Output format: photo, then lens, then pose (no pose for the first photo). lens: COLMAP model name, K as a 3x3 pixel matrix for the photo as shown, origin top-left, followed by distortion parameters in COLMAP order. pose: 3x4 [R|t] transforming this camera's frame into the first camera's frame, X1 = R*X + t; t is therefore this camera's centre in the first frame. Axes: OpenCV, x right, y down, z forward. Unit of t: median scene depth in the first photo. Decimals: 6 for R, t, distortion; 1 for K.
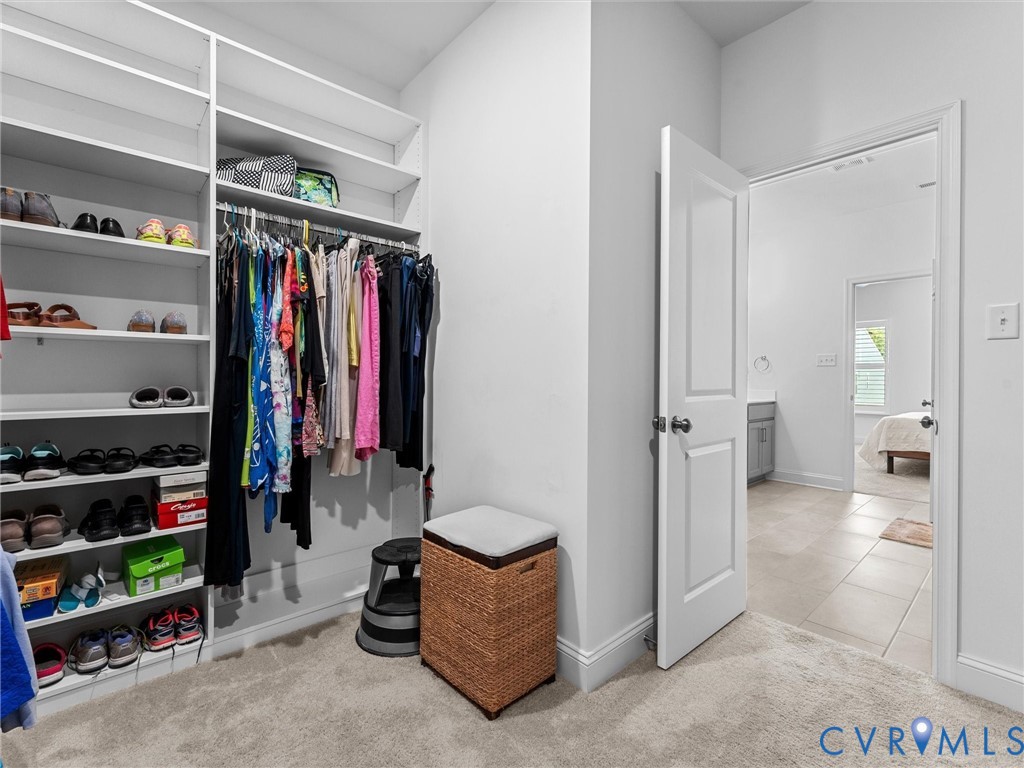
lens RADIAL K [[476.1, 0, 513.4], [0, 476.1, 376.4], [0, 0, 1]] dist [0.011031, -0.000476]
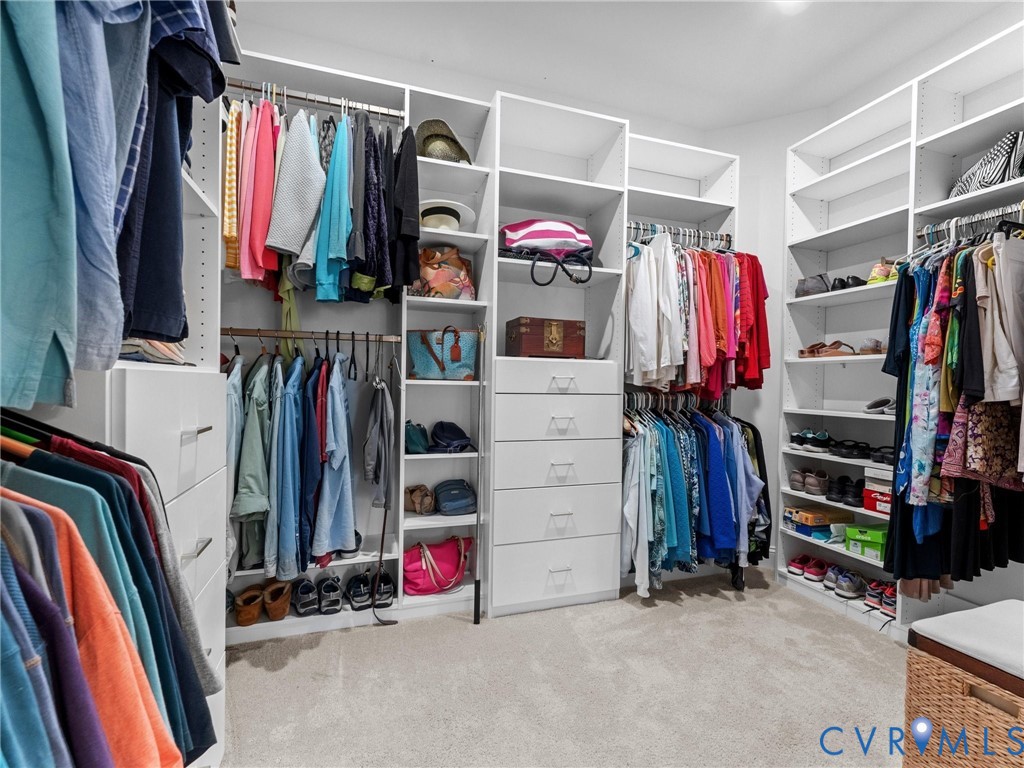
lens RADIAL K [[476.1, 0, 514.8], [0, 476.1, 389.3], [0, 0, 1]] dist [0.011031, -0.000476]
pose [[-0.389356, 0.001107, -0.921087, 0.786317], [-0.019717, 0.999760, 0.009536, 0.007445], [0.920876, 0.021874, -0.389241, 0.621541]]
